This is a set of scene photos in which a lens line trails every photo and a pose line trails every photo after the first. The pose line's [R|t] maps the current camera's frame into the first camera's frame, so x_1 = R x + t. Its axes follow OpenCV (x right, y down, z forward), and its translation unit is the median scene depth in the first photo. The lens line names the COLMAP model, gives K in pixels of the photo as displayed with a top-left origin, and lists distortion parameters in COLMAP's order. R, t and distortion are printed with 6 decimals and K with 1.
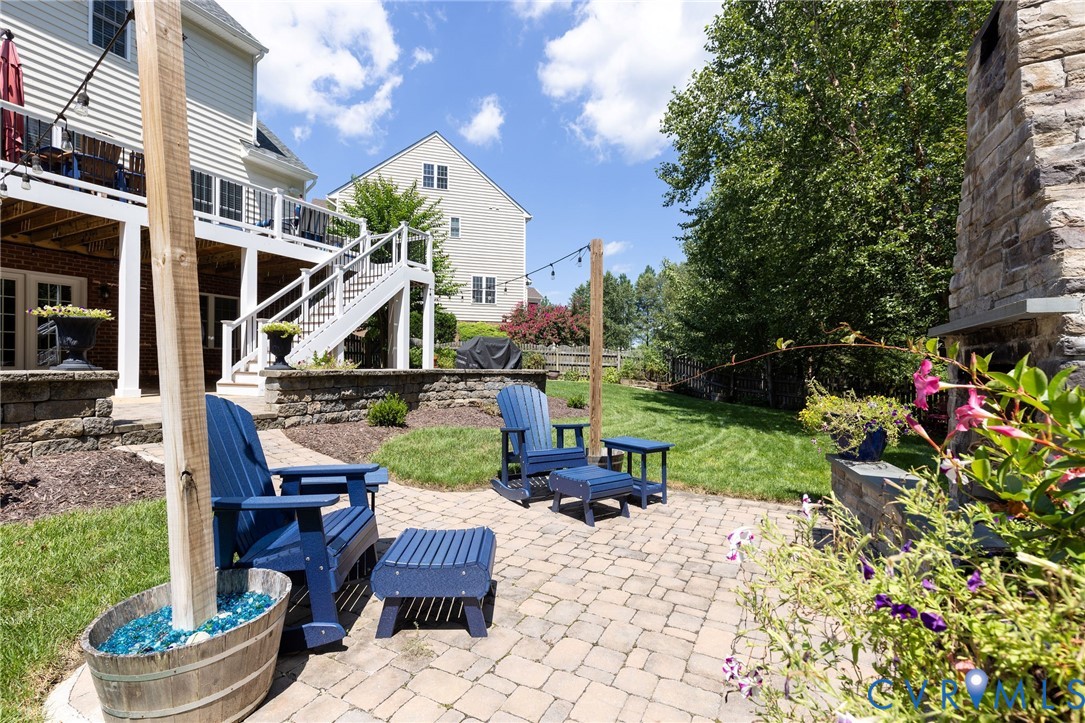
lens RADIAL K [[495.6, 0, 542.7], [0, 495.6, 367.5], [0, 0, 1]] dist [-0.001255, -0.000228]
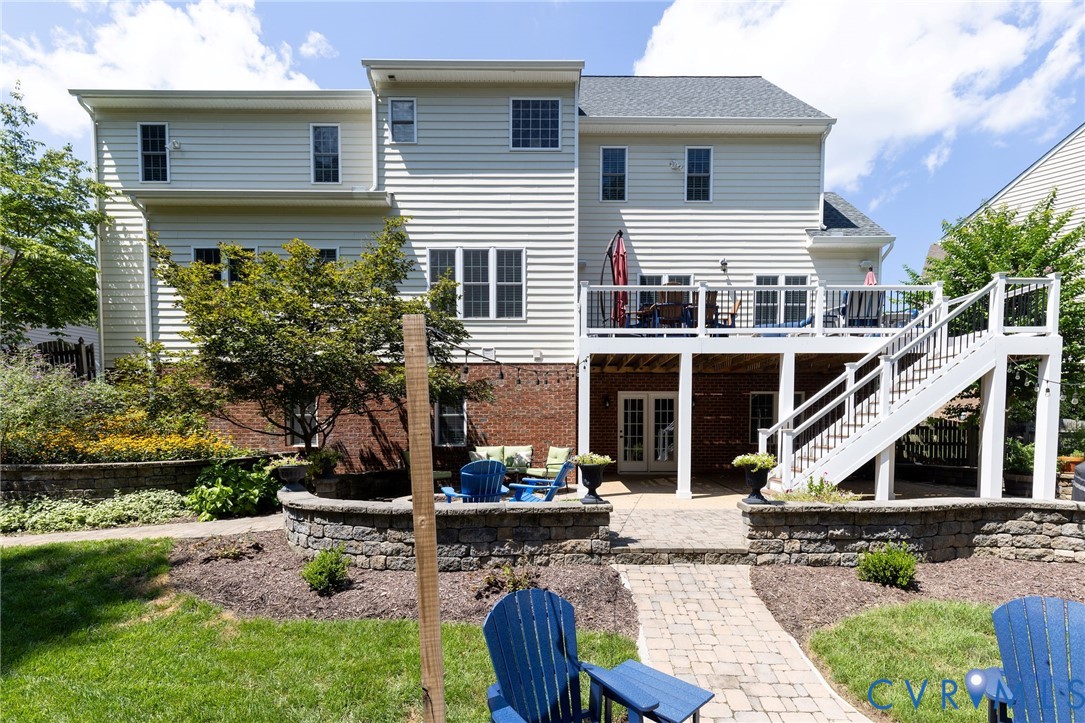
lens RADIAL K [[508.6, 0, 542.9], [0, 508.6, 459.0], [0, 0, 1]] dist [0.009555, -0.000198]
pose [[0.461065, 0.030072, -0.886857, 0.096160], [0.000593, 0.999415, 0.034197, -0.071060], [0.887366, -0.016293, 0.460777, 0.110728]]
